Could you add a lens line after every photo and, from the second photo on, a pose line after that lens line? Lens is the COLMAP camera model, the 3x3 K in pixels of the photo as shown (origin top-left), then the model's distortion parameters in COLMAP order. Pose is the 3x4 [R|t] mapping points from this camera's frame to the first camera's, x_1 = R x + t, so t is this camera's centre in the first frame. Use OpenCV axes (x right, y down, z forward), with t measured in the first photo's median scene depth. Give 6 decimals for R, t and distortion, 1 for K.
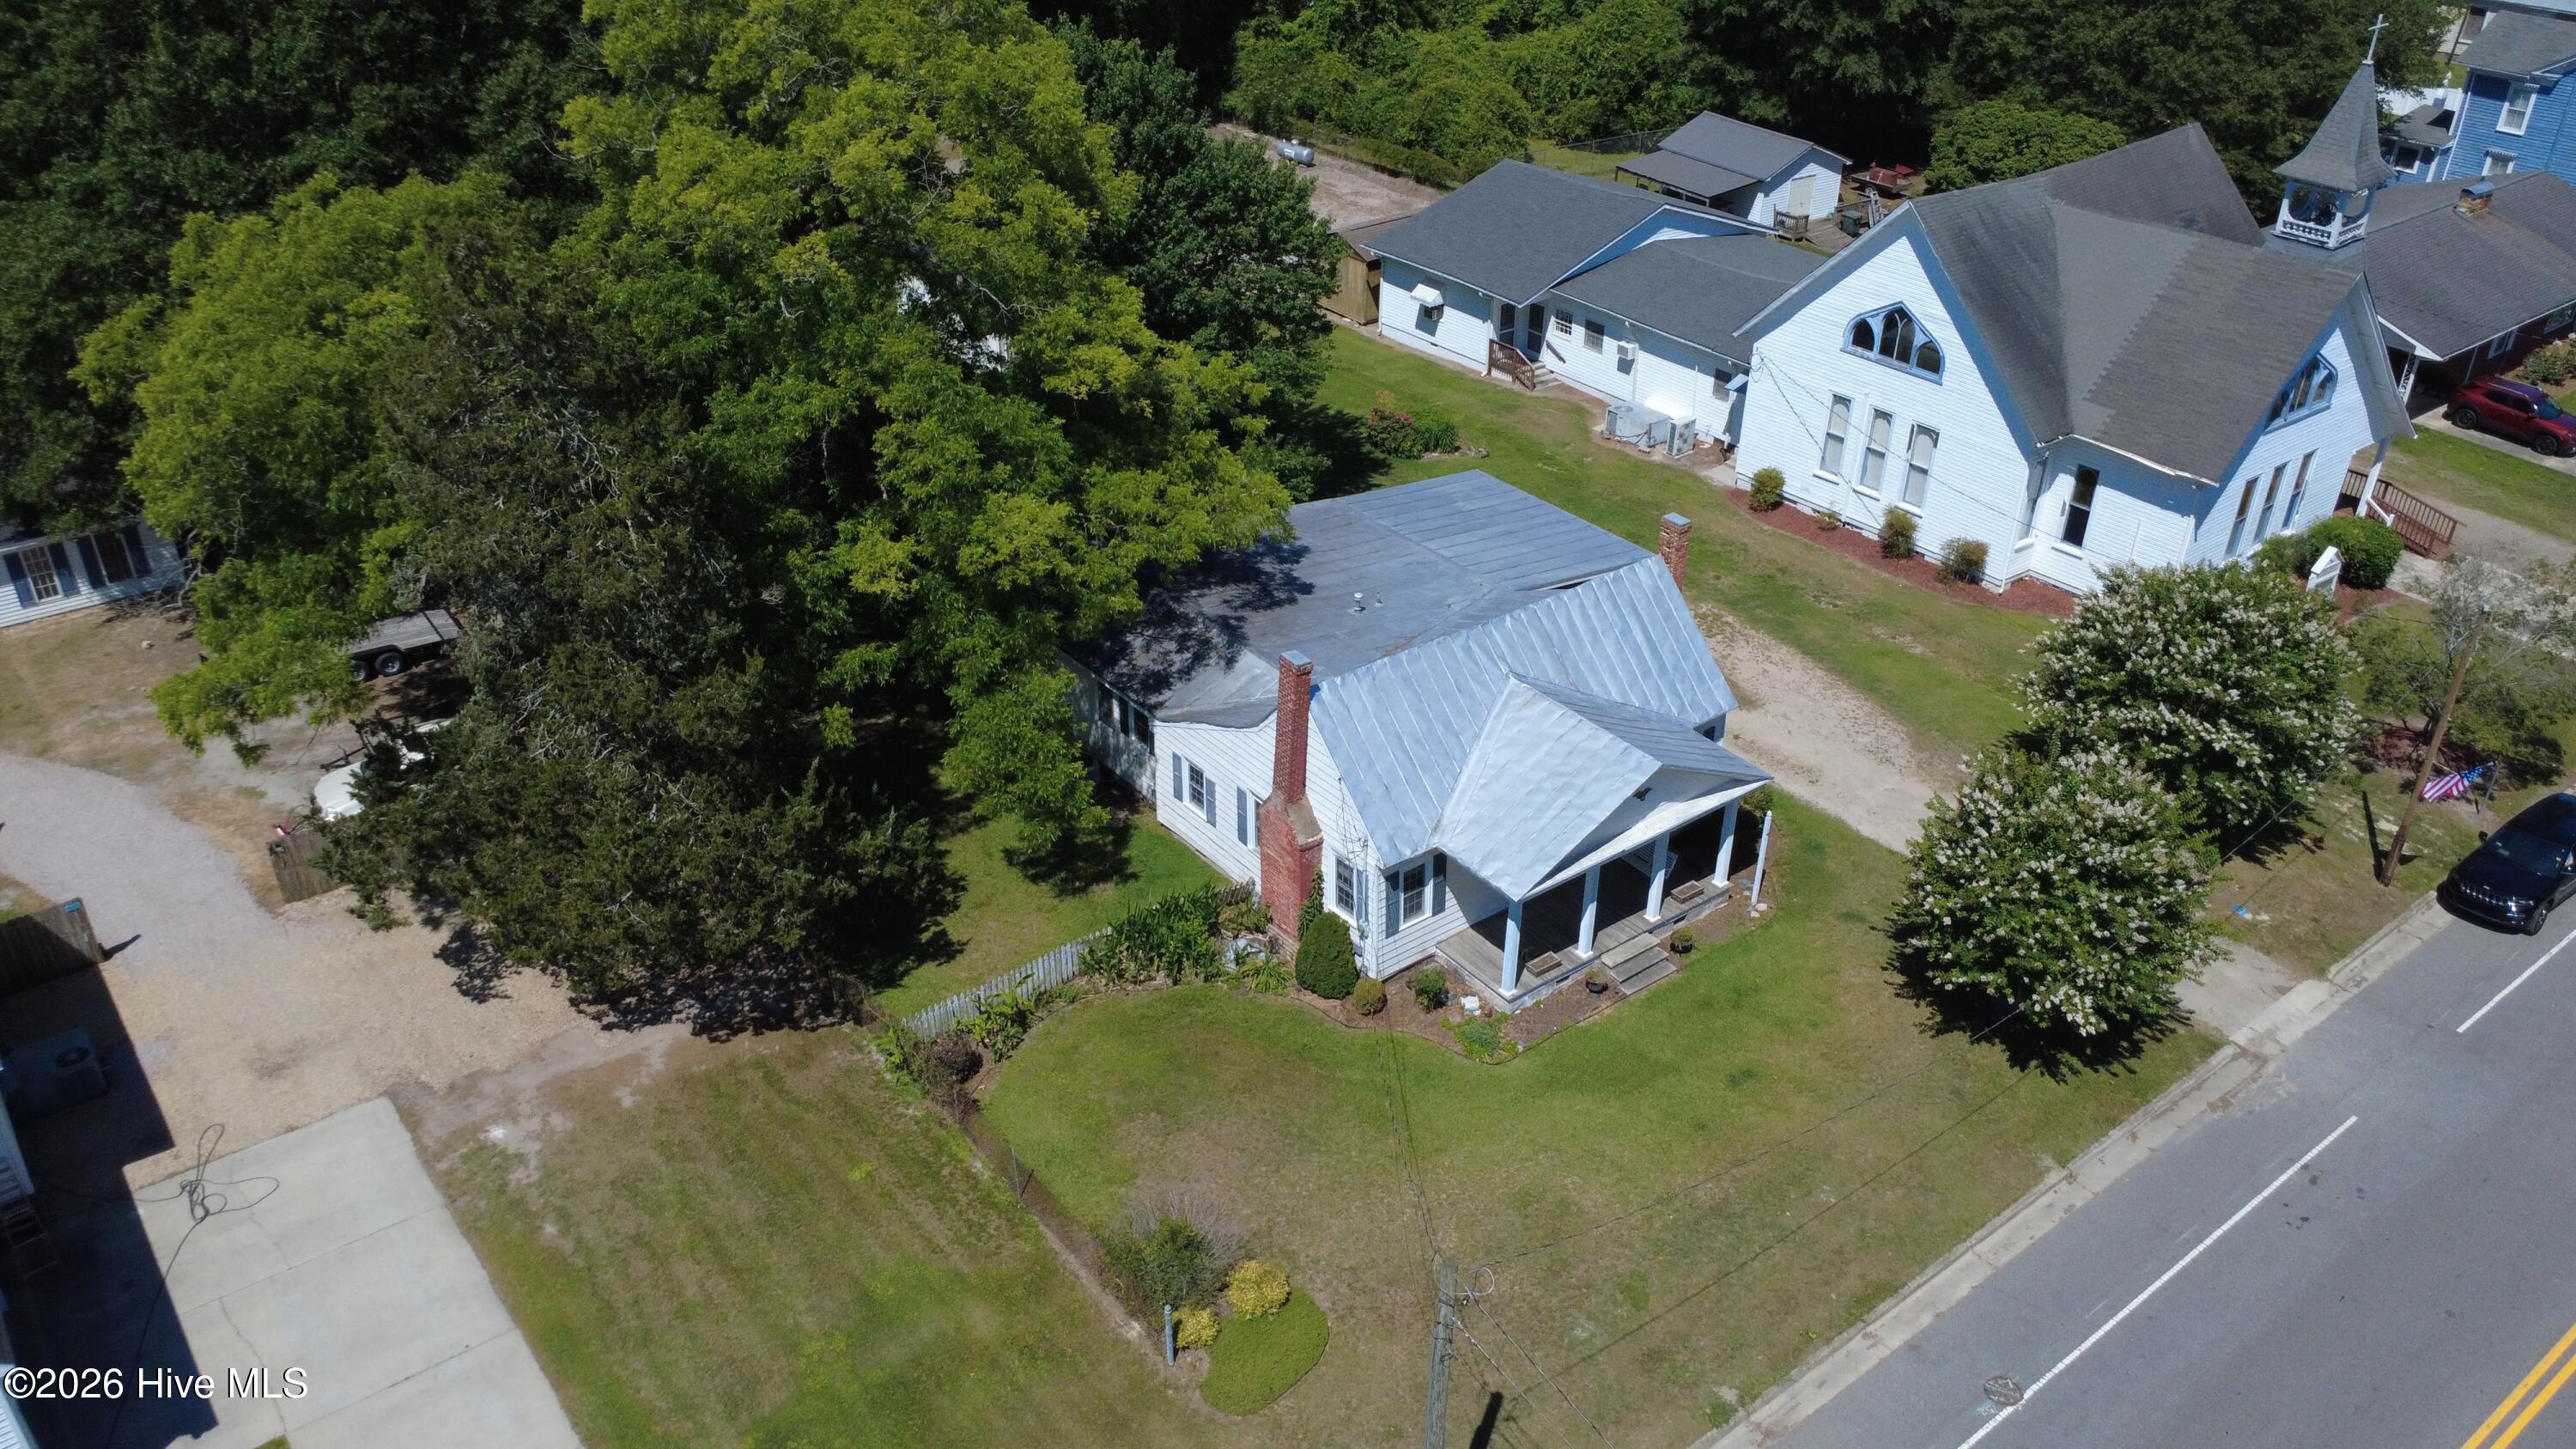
lens RADIAL K [[1938.3, 0, 1286.7], [0, 1938.3, 726.4], [0, 0, 1]] dist [0.007810, -0.006761]
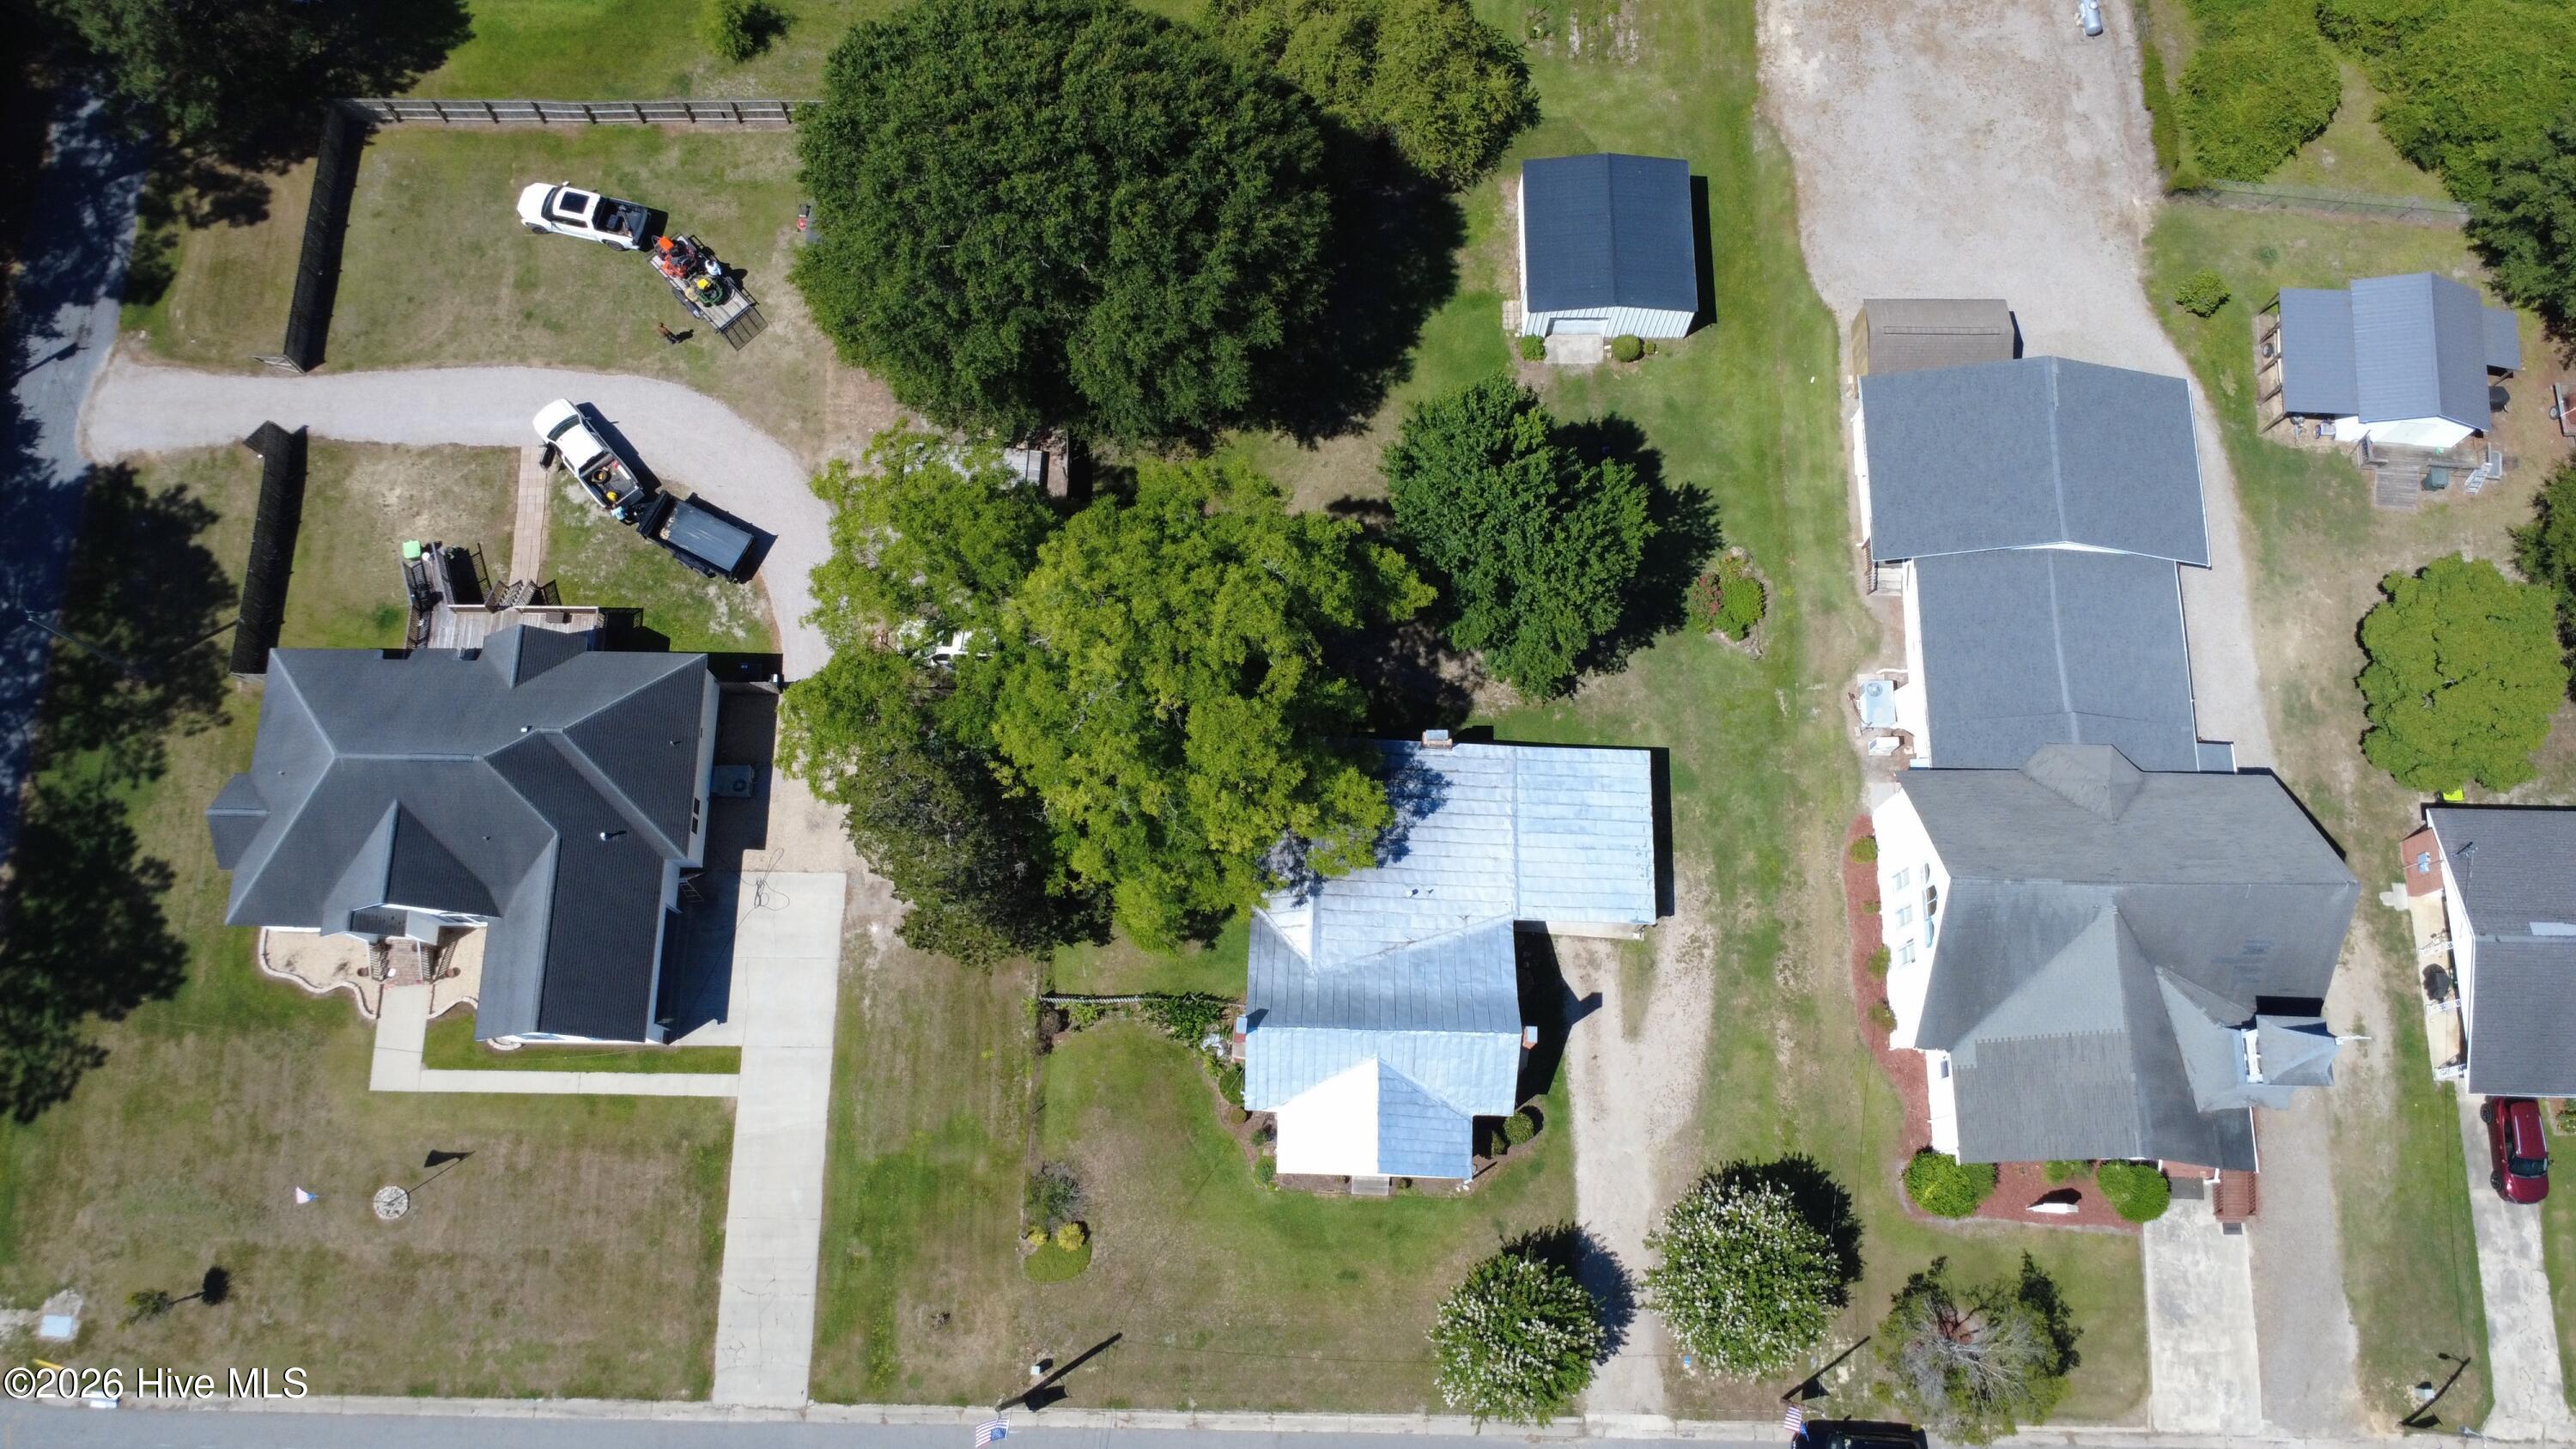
lens RADIAL K [[1938.3, 0, 1286.5], [0, 1938.3, 723.7], [0, 0, 1]] dist [0.007810, -0.006761]
pose [[0.778045, 0.600332, -0.185060, 0.219777], [-0.317385, 0.629866, 0.708898, -1.624453], [0.542137, -0.492819, 0.680601, -0.123233]]
